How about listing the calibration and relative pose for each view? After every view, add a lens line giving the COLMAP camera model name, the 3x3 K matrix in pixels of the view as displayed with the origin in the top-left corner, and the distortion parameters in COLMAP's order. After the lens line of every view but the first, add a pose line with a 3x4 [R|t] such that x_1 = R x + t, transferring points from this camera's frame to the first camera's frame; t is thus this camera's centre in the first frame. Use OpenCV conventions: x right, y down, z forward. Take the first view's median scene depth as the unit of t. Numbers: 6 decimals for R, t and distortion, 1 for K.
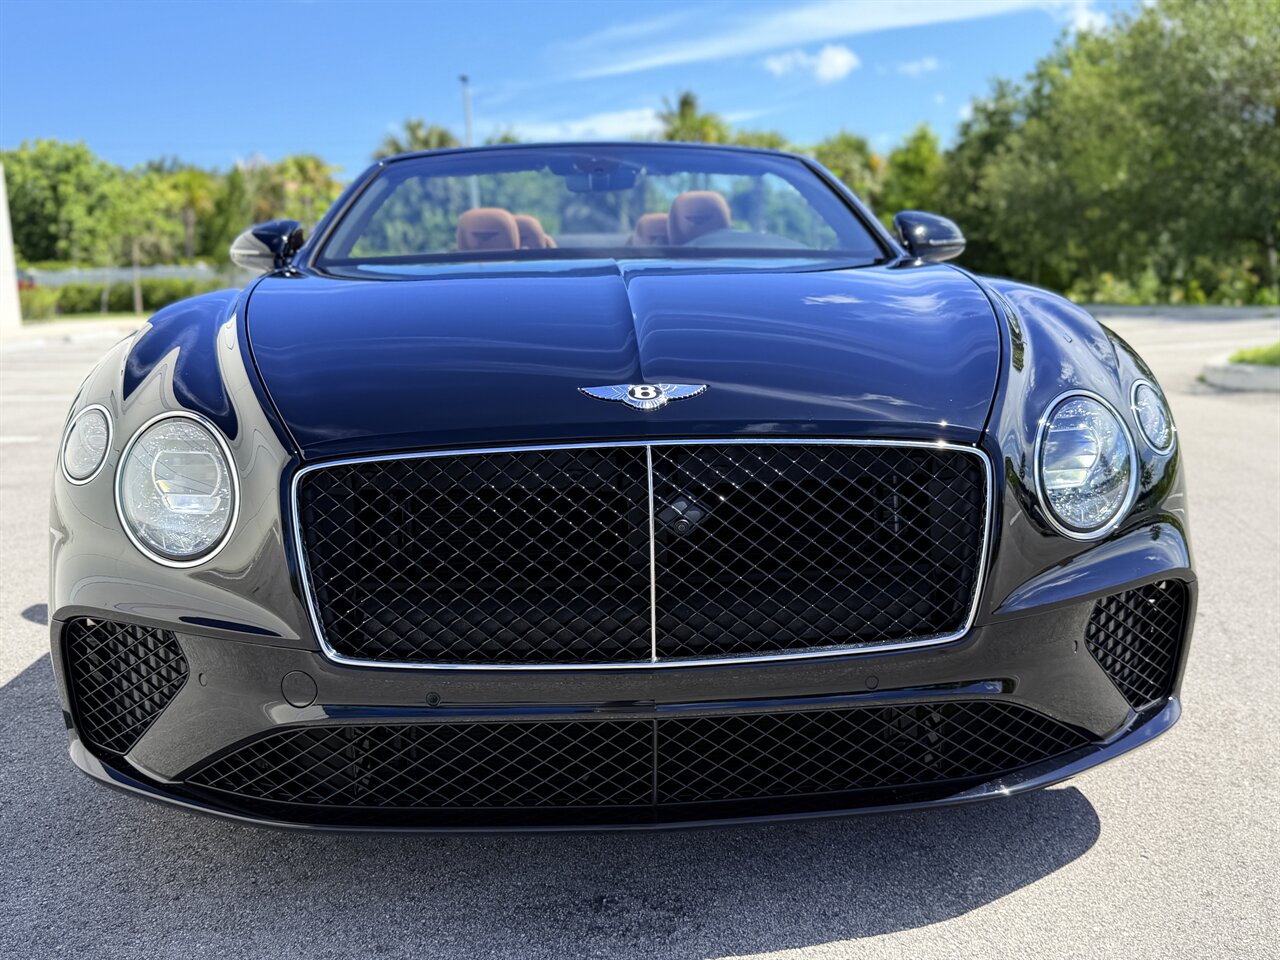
lens RADIAL K [[1280.8, 0, 640.0], [0, 1280.8, 480.0], [0, 0, 1]] dist [0.163982, -0.387586]
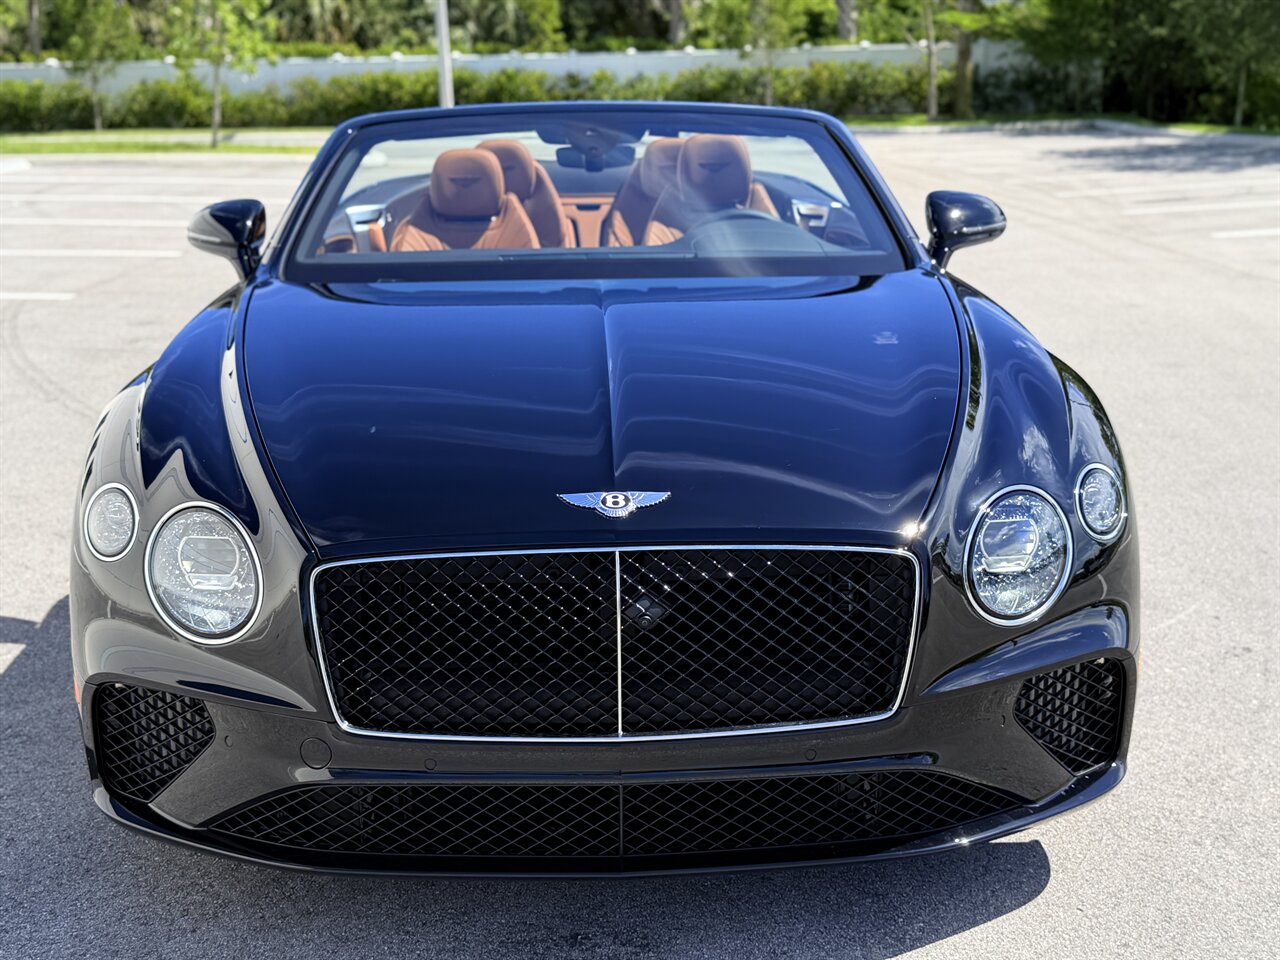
lens RADIAL K [[2213.9, 0, 639.4], [0, 2213.9, 456.7], [0, 0, 1]] dist [0.247228, 0.117313]
pose [[0.999474, 0.012451, -0.029937, 0.079318], [-0.009577, 0.995498, 0.094294, -0.278749], [0.030976, -0.093957, 0.995094, -0.906892]]
